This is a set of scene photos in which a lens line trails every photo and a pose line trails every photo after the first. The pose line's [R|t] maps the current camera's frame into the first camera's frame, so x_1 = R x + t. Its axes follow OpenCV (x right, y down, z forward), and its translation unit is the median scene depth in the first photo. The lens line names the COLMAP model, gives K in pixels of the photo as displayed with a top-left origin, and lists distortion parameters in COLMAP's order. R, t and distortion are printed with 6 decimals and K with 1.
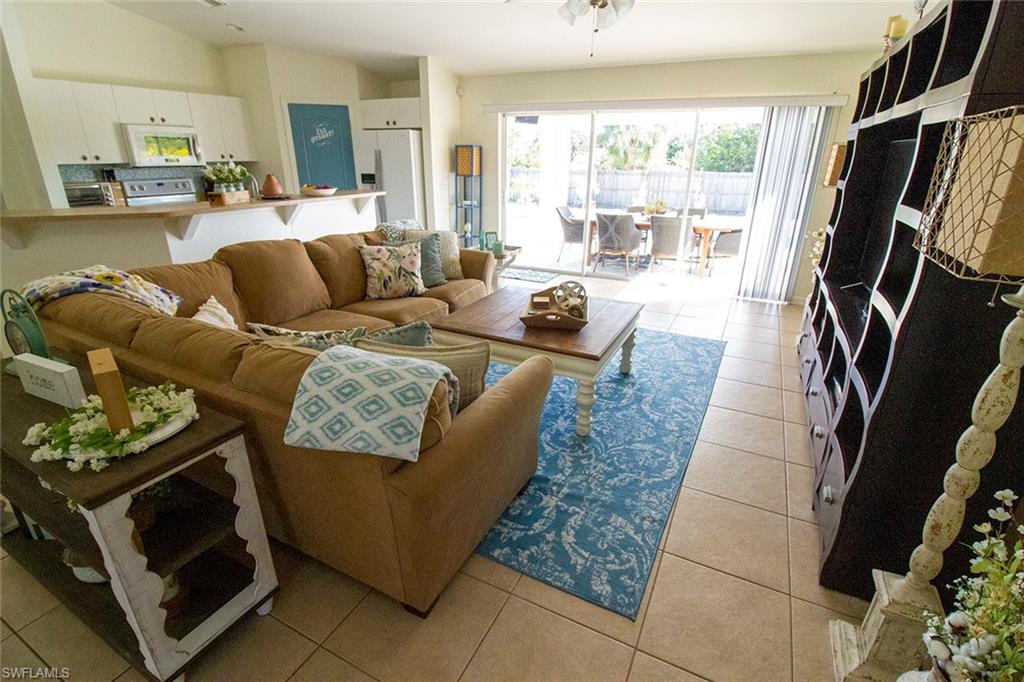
lens RADIAL K [[472.1, 0, 516.0], [0, 472.1, 337.3], [0, 0, 1]] dist [0.000090, -0.012237]
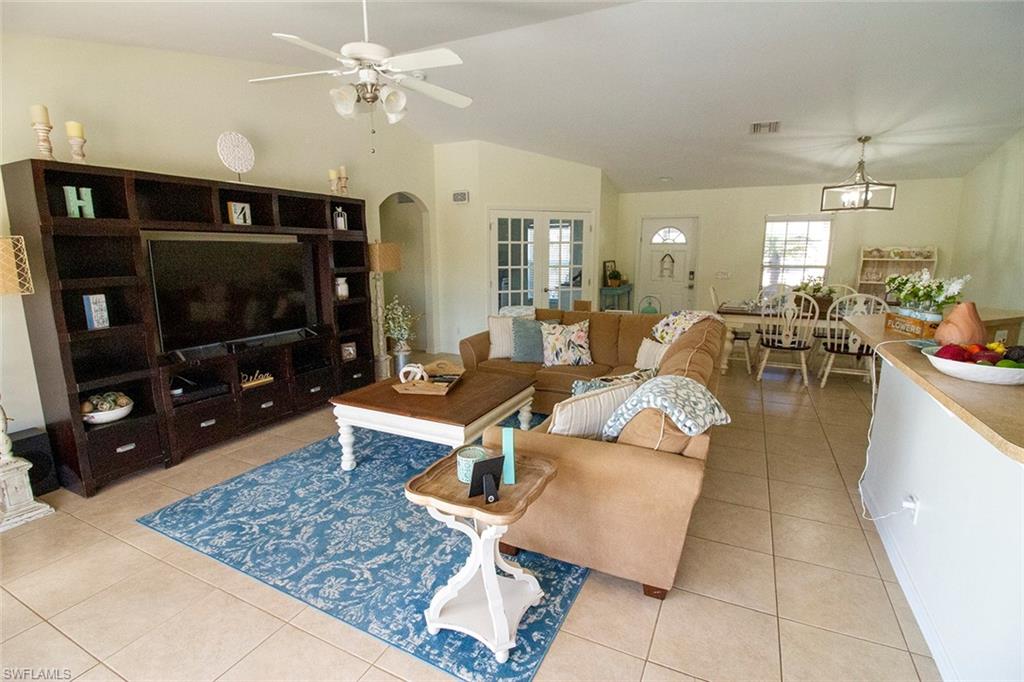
lens RADIAL K [[472.1, 0, 516.0], [0, 472.1, 337.3], [0, 0, 1]] dist [0.000090, -0.012237]
pose [[-0.999816, -0.004623, -0.018636, -0.084493], [-0.013695, 0.851964, 0.523421, -0.630368], [0.013457, 0.523579, -0.851871, 1.607716]]
